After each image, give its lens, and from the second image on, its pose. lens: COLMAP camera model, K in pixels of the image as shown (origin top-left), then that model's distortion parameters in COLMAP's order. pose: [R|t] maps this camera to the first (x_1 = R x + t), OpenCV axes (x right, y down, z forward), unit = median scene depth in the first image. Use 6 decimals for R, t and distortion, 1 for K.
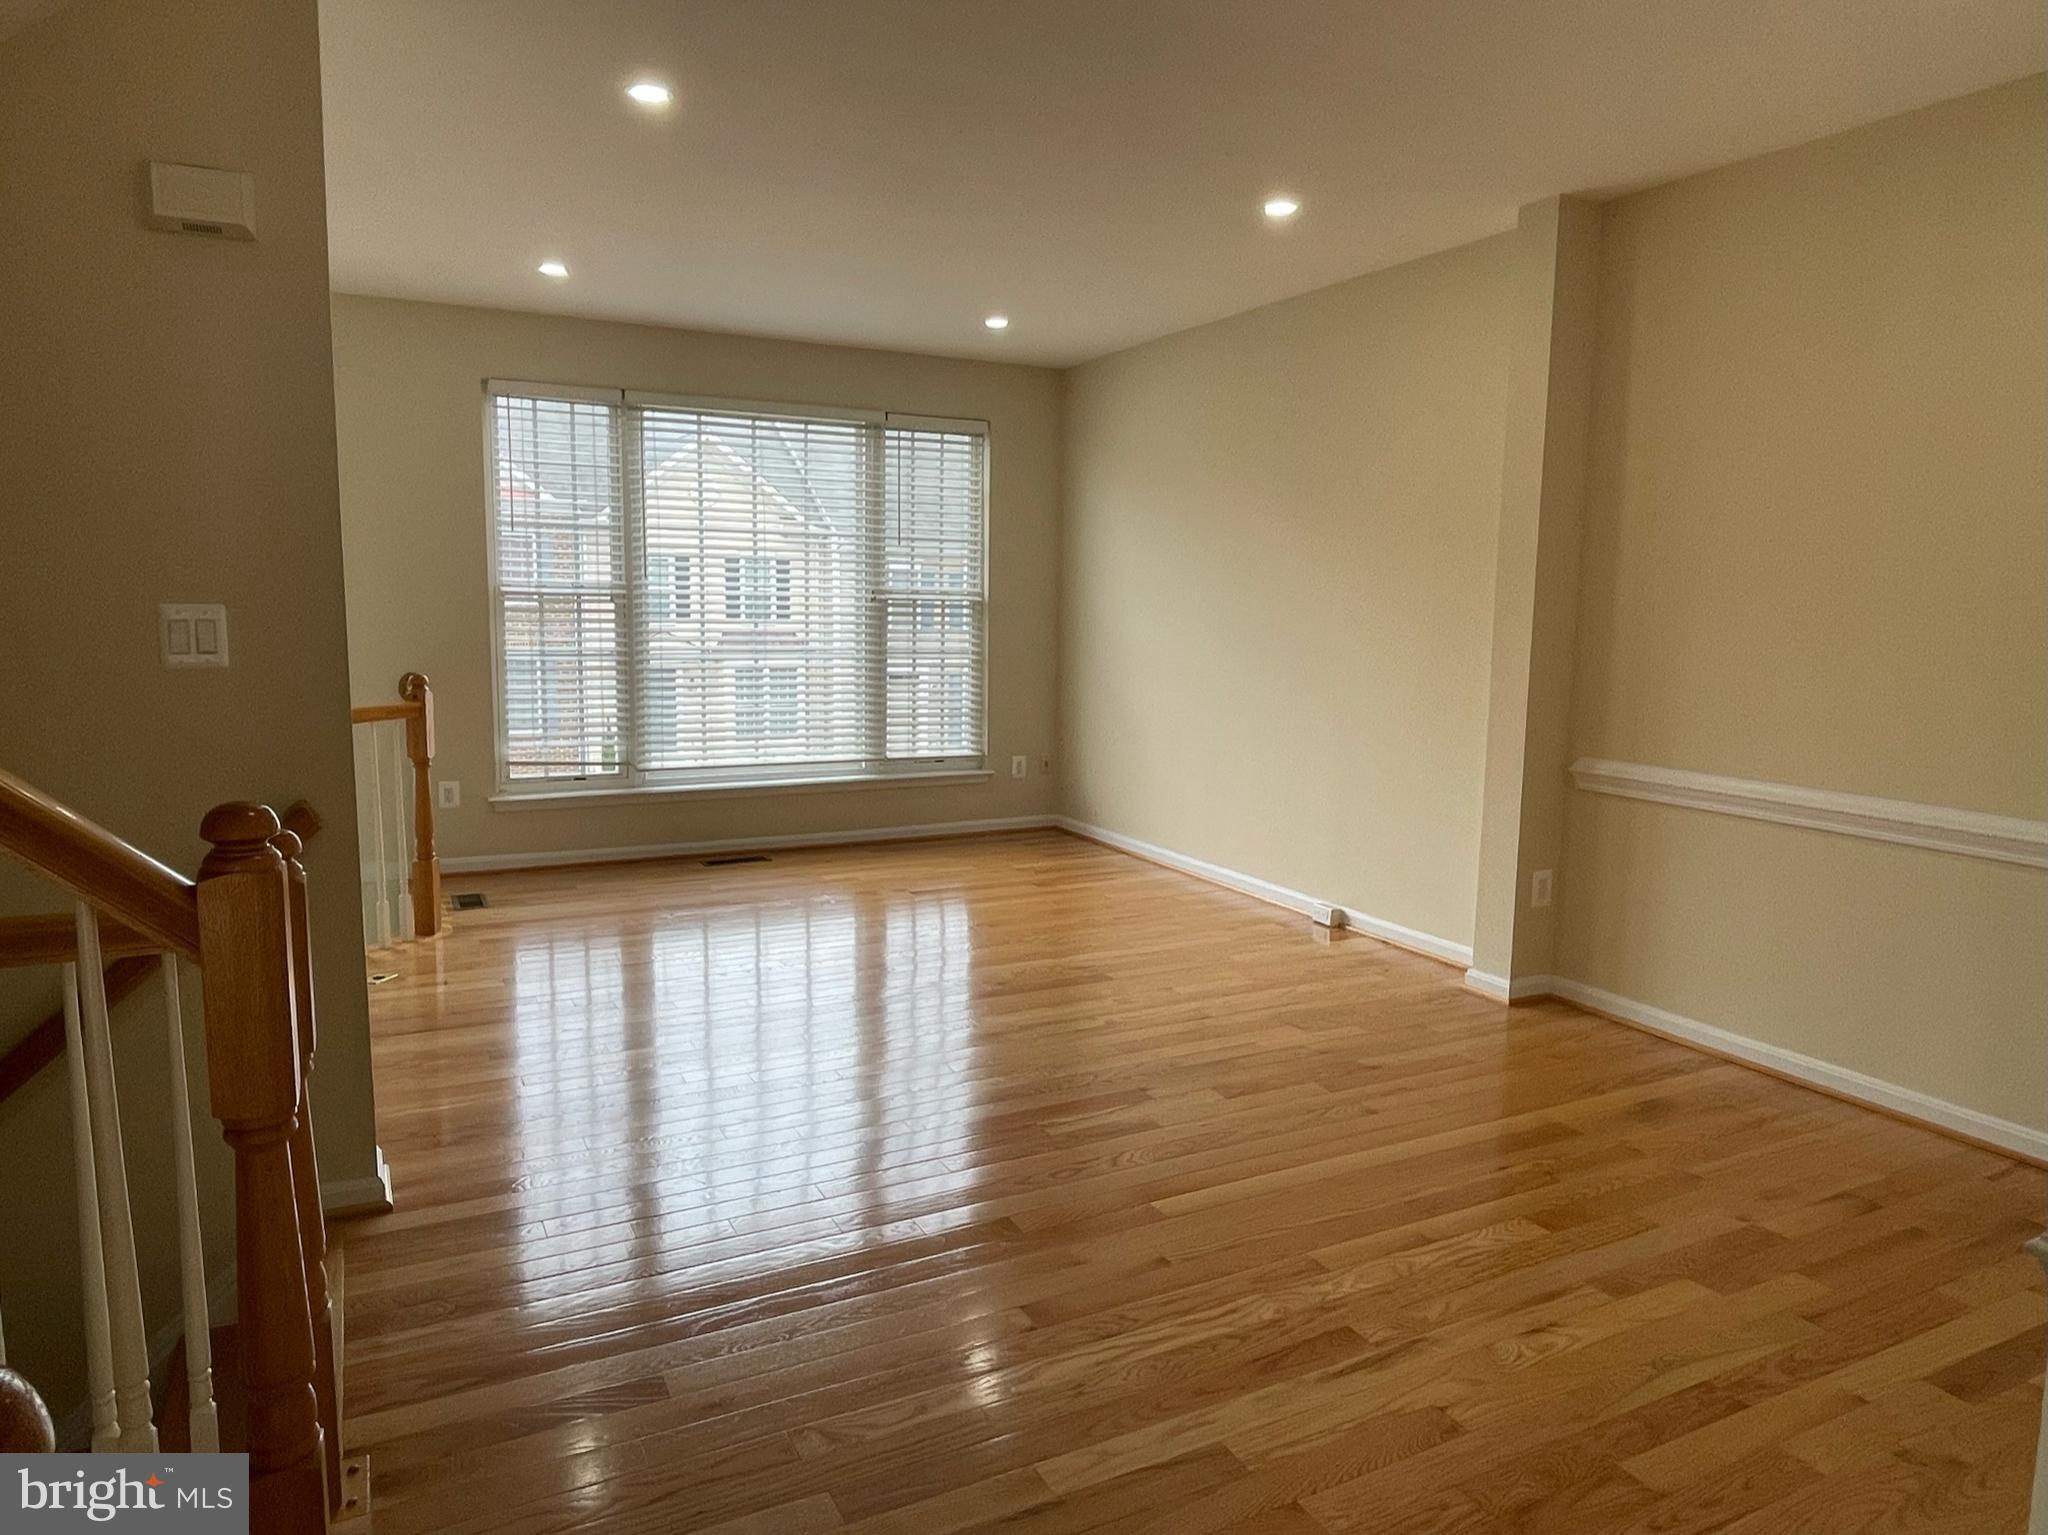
lens RADIAL K [[1290.8, 0, 1017.6], [0, 1290.8, 762.7], [0, 0, 1]] dist [-0.004878, -0.004899]
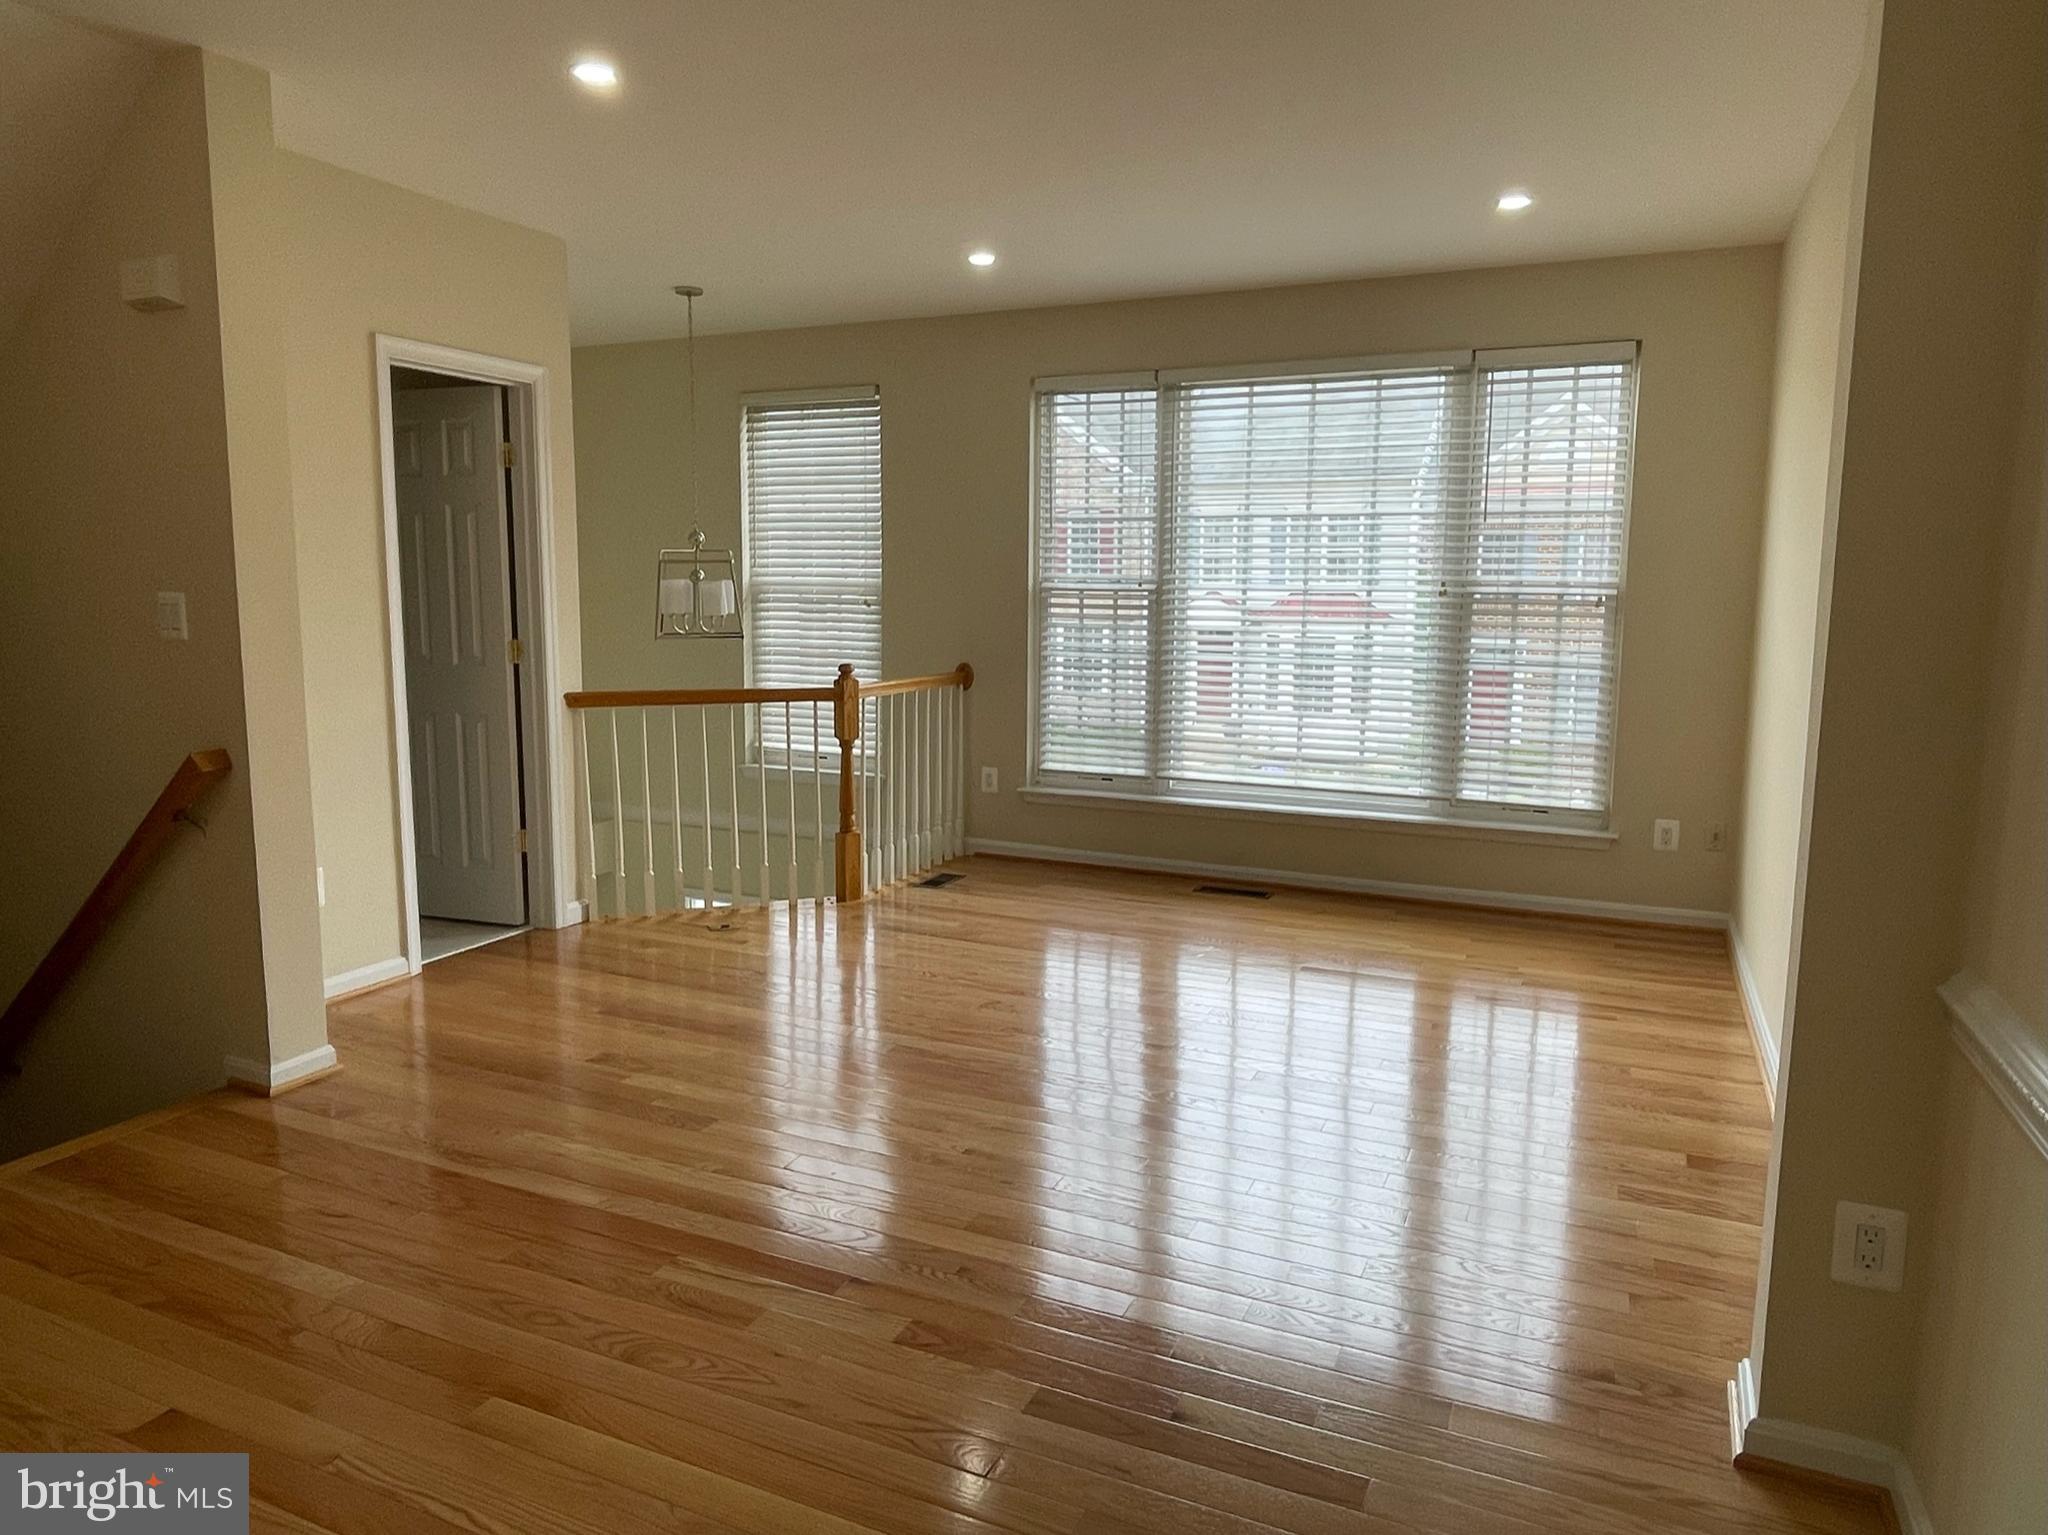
lens RADIAL K [[1290.8, 0, 1025.0], [0, 1290.8, 772.6], [0, 0, 1]] dist [-0.004878, -0.004899]
pose [[0.610994, 0.102706, -0.784945, 0.360083], [-0.099423, 0.993653, 0.052624, -0.035404], [0.785367, 0.045889, 0.617327, 0.327787]]
